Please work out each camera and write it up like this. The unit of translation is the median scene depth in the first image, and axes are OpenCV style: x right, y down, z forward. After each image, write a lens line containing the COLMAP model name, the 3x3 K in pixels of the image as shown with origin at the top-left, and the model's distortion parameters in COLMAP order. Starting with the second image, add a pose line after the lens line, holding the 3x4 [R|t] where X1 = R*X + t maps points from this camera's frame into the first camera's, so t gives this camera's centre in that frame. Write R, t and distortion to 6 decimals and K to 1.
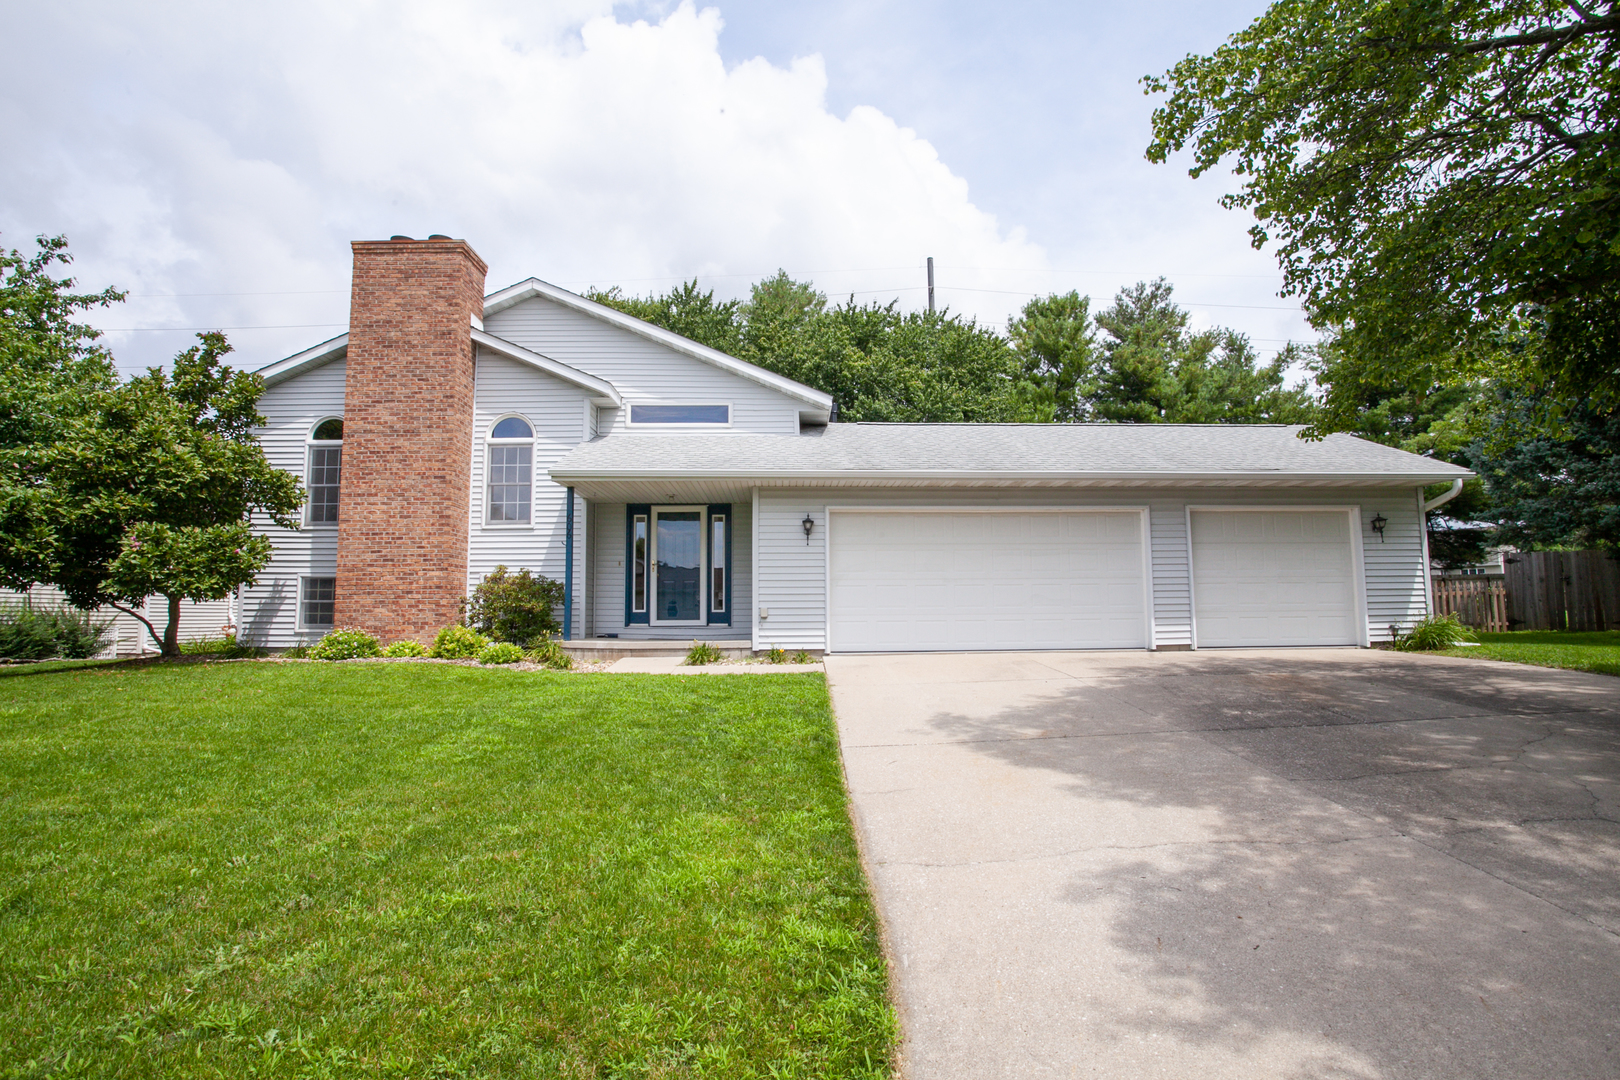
lens RADIAL K [[788.7, 0, 808.0], [0, 788.7, 550.9], [0, 0, 1]] dist [-0.051468, 0.010880]
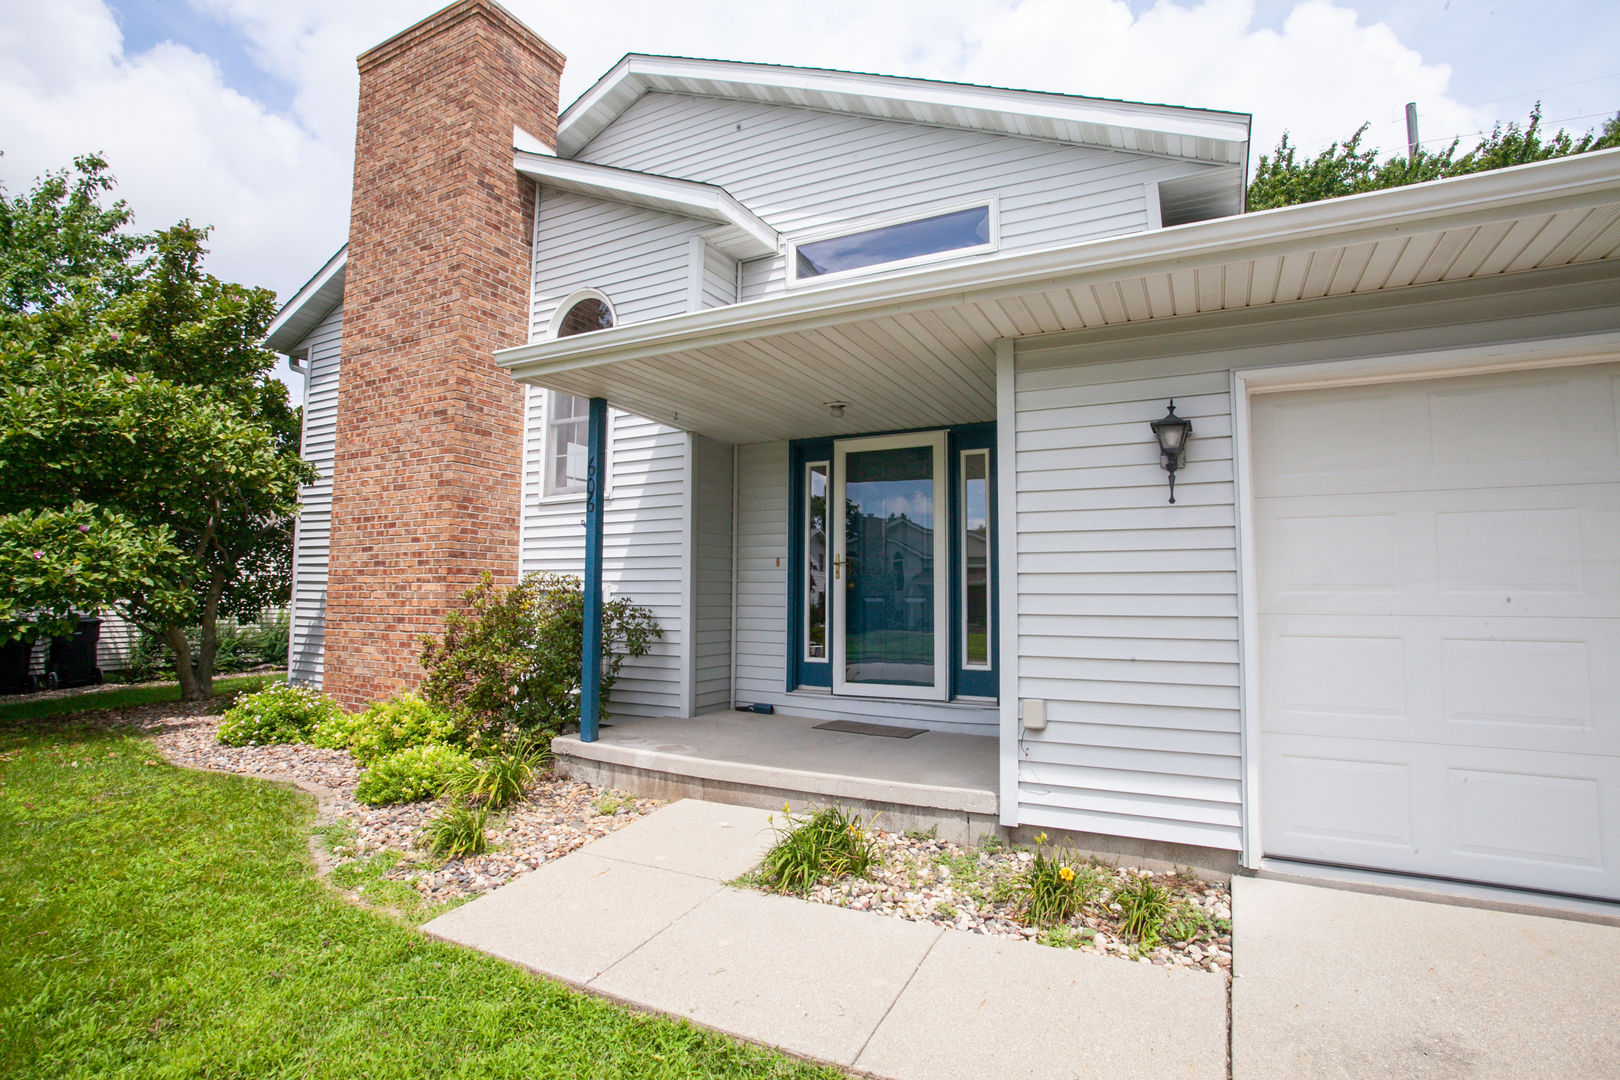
lens RADIAL K [[788.7, 0, 808.2], [0, 788.7, 529.7], [0, 0, 1]] dist [-0.051468, 0.010880]
pose [[0.873158, -0.030302, -0.486494, 0.022466], [0.027187, 0.999540, -0.013463, 0.003213], [0.486678, -0.001471, 0.873580, 0.636848]]
